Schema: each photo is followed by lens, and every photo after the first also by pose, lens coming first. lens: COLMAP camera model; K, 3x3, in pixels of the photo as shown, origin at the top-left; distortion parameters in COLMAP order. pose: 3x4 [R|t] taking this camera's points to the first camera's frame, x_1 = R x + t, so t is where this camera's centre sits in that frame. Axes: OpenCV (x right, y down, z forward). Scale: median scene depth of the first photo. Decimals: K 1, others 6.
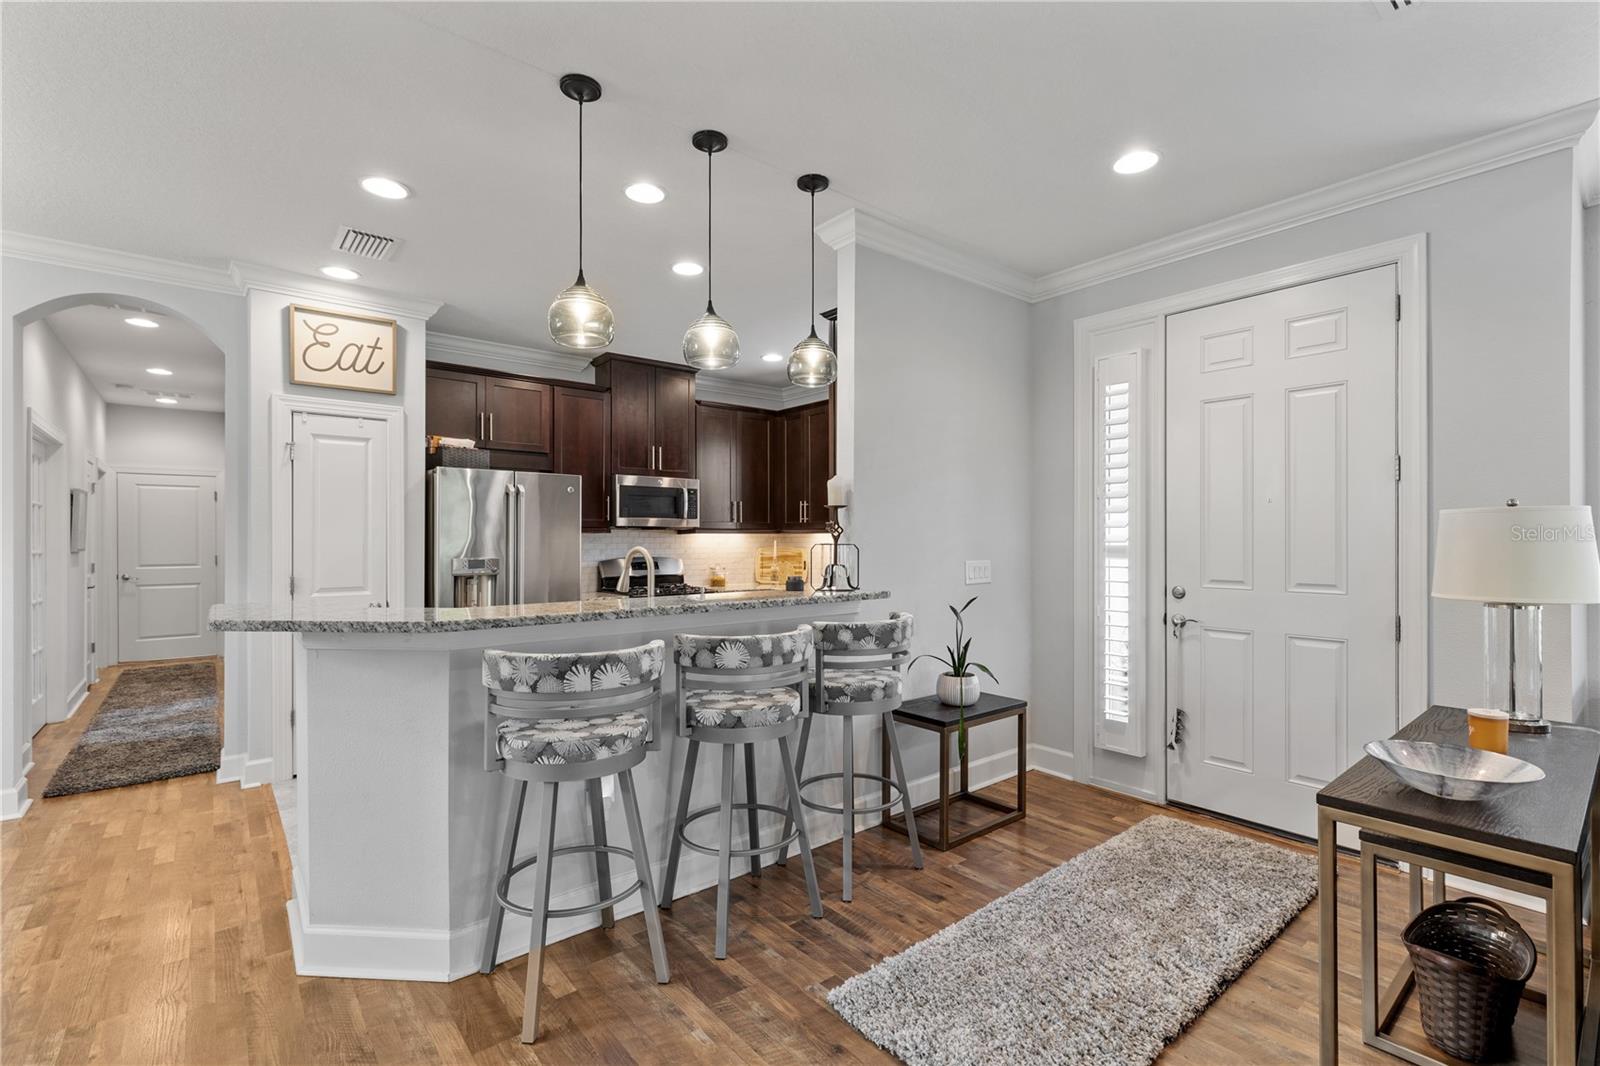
lens RADIAL K [[724.6, 0, 803.4], [0, 724.6, 543.2], [0, 0, 1]] dist [0.005937, -0.001011]
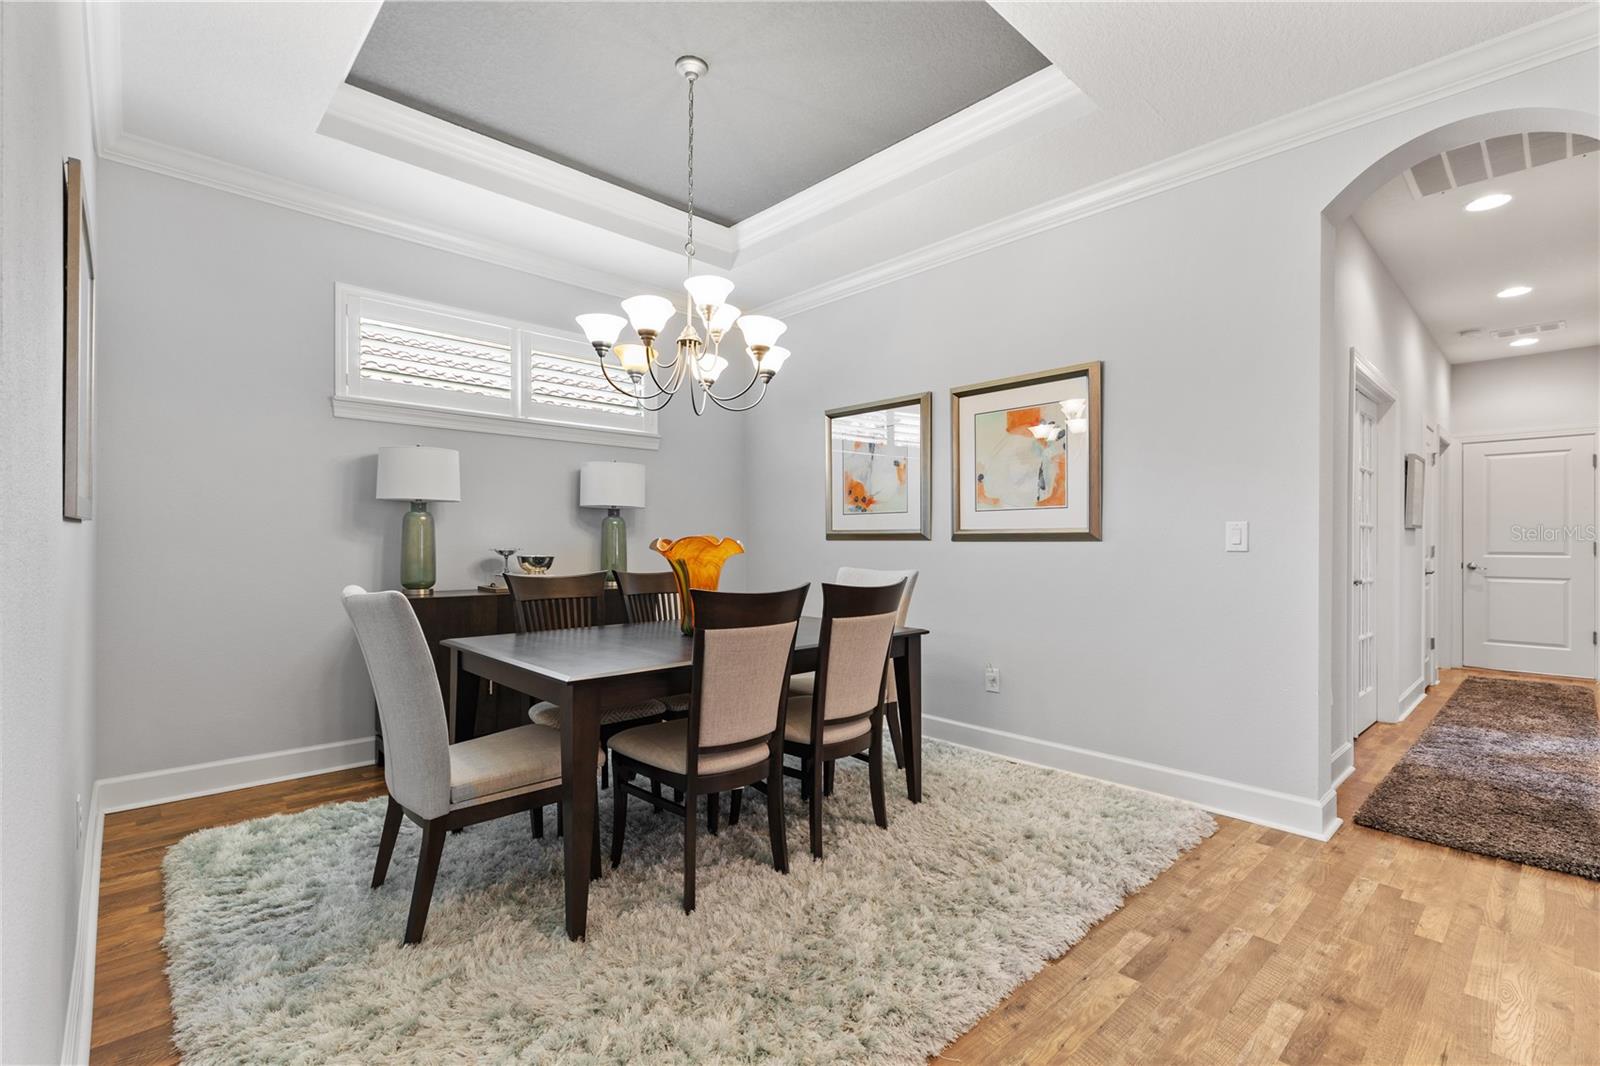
lens RADIAL K [[724.6, 0, 806.2], [0, 724.6, 536.4], [0, 0, 1]] dist [0.005937, -0.001011]
pose [[0.072786, -0.003874, -0.997340, -0.240782], [-0.010391, 0.999935, -0.004643, 0.040252], [0.997293, 0.010701, 0.072741, 0.278881]]
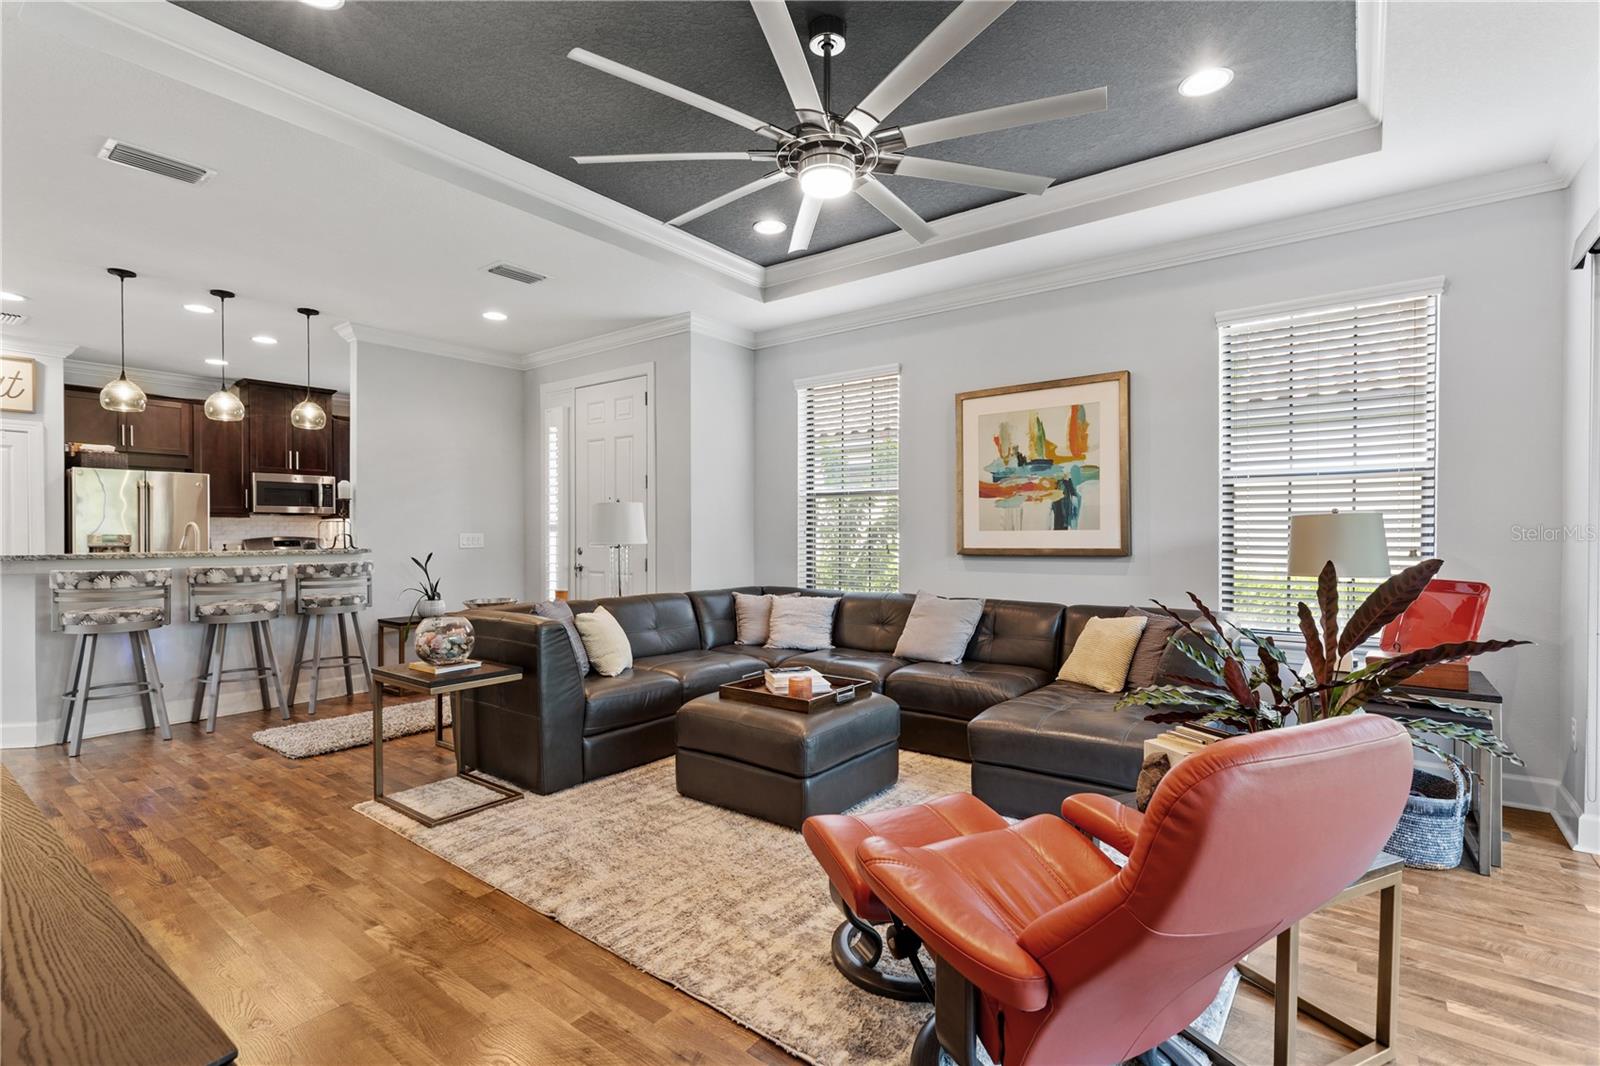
lens RADIAL K [[724.6, 0, 781.7], [0, 724.6, 541.6], [0, 0, 1]] dist [0.005937, -0.001011]
pose [[0.974205, -0.003962, 0.225632, 0.485001], [0.001916, 0.999955, 0.009287, 0.024887], [-0.225659, -0.008615, 0.974168, -0.636496]]
